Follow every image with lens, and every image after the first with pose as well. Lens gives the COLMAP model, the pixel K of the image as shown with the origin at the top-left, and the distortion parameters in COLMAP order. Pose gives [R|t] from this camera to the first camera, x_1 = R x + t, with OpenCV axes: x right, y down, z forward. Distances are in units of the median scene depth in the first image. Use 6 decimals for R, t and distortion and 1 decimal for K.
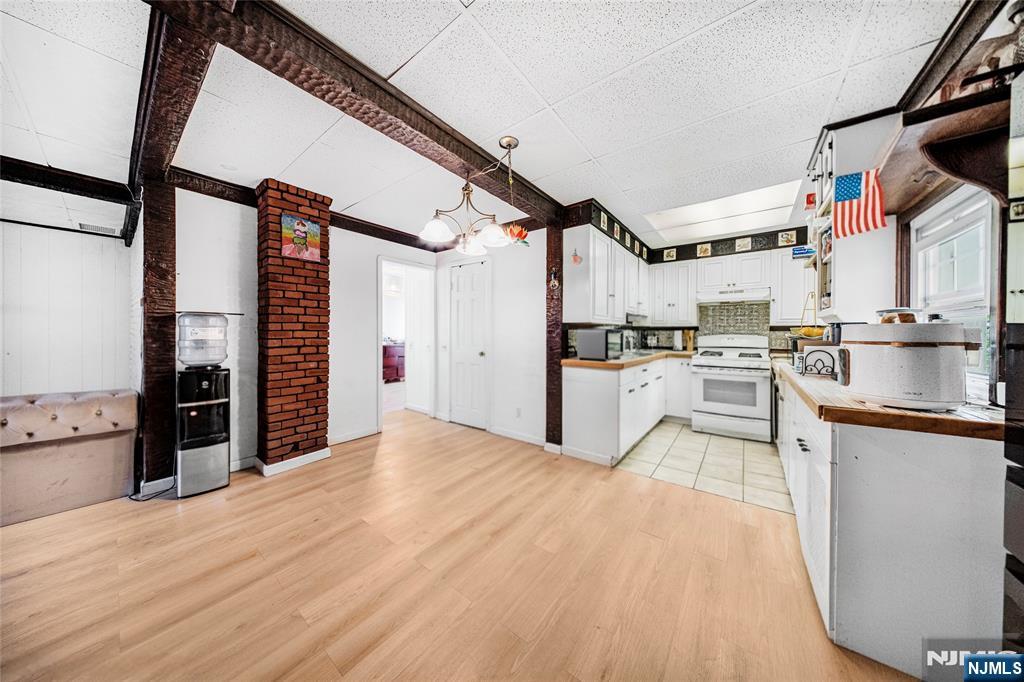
lens RADIAL K [[316.2, 0, 506.0], [0, 316.2, 334.9], [0, 0, 1]] dist [-0.006021, -0.000003]
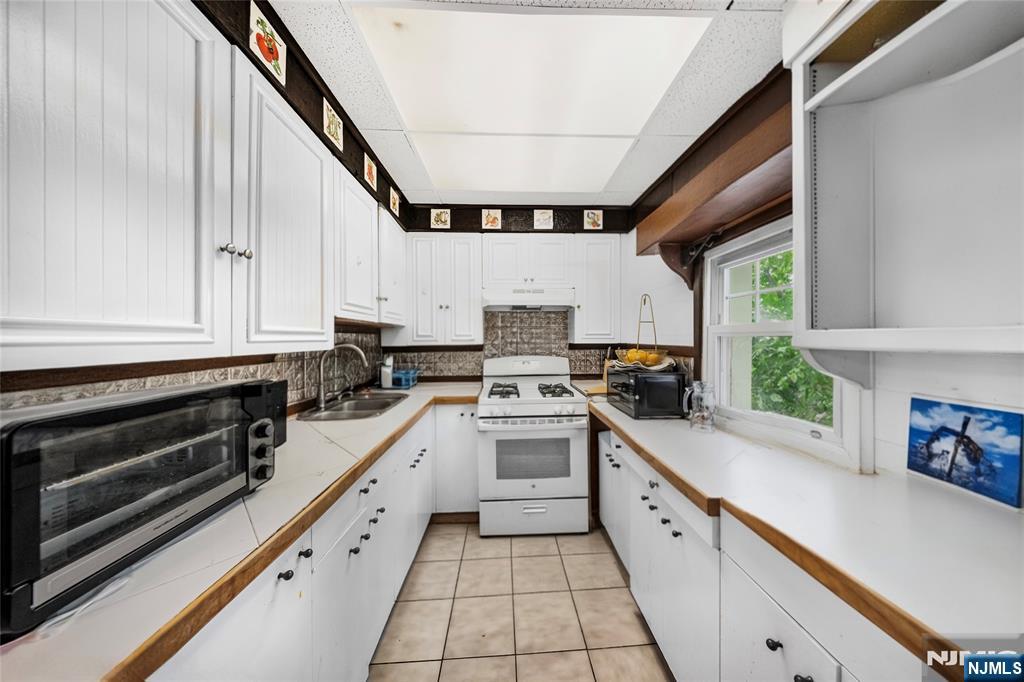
lens RADIAL K [[316.2, 0, 513.2], [0, 316.2, 336.8], [0, 0, 1]] dist [-0.006021, -0.000003]
pose [[0.773872, -0.010447, 0.633256, 0.278870], [0.012271, 0.999924, 0.001501, -0.044460], [-0.633223, 0.006609, 0.773941, 0.516488]]
